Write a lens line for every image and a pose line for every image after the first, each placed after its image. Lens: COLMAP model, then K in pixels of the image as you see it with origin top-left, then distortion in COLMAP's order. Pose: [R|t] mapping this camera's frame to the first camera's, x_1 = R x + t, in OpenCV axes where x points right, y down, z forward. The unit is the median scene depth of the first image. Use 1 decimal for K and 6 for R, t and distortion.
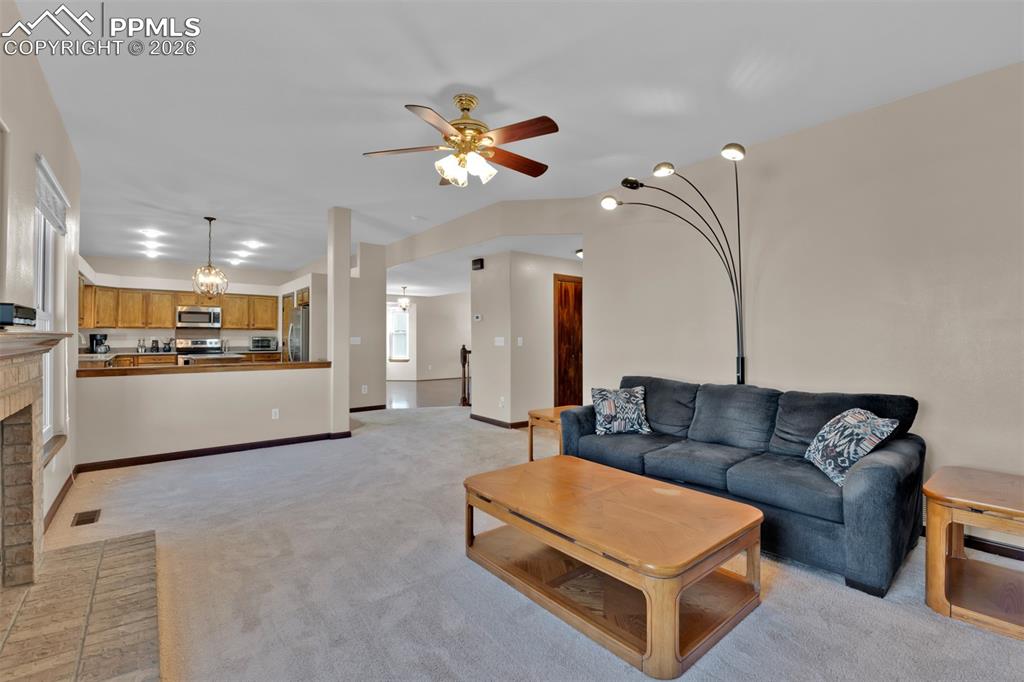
lens RADIAL K [[460.1, 0, 513.3], [0, 460.1, 330.3], [0, 0, 1]] dist [-0.011114, 0.000098]
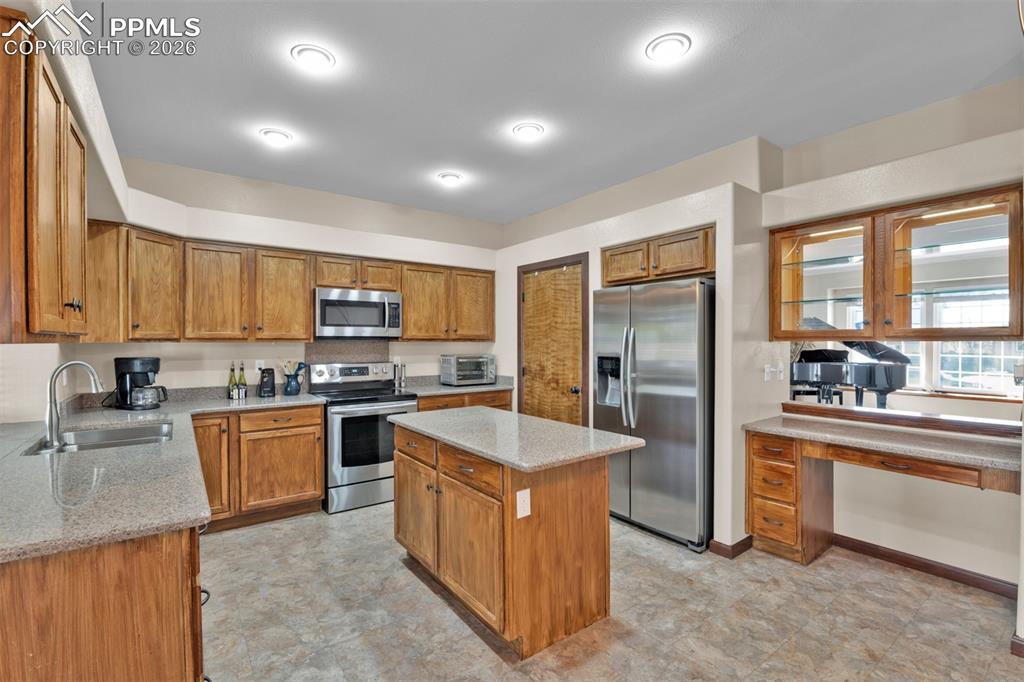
lens RADIAL K [[460.1, 0, 514.1], [0, 460.1, 343.4], [0, 0, 1]] dist [-0.011114, 0.000098]
pose [[0.999370, -0.002164, -0.035426, -0.547758], [0.002910, 0.999774, 0.021044, -0.009580], [0.035372, -0.021134, 0.999151, 0.593401]]
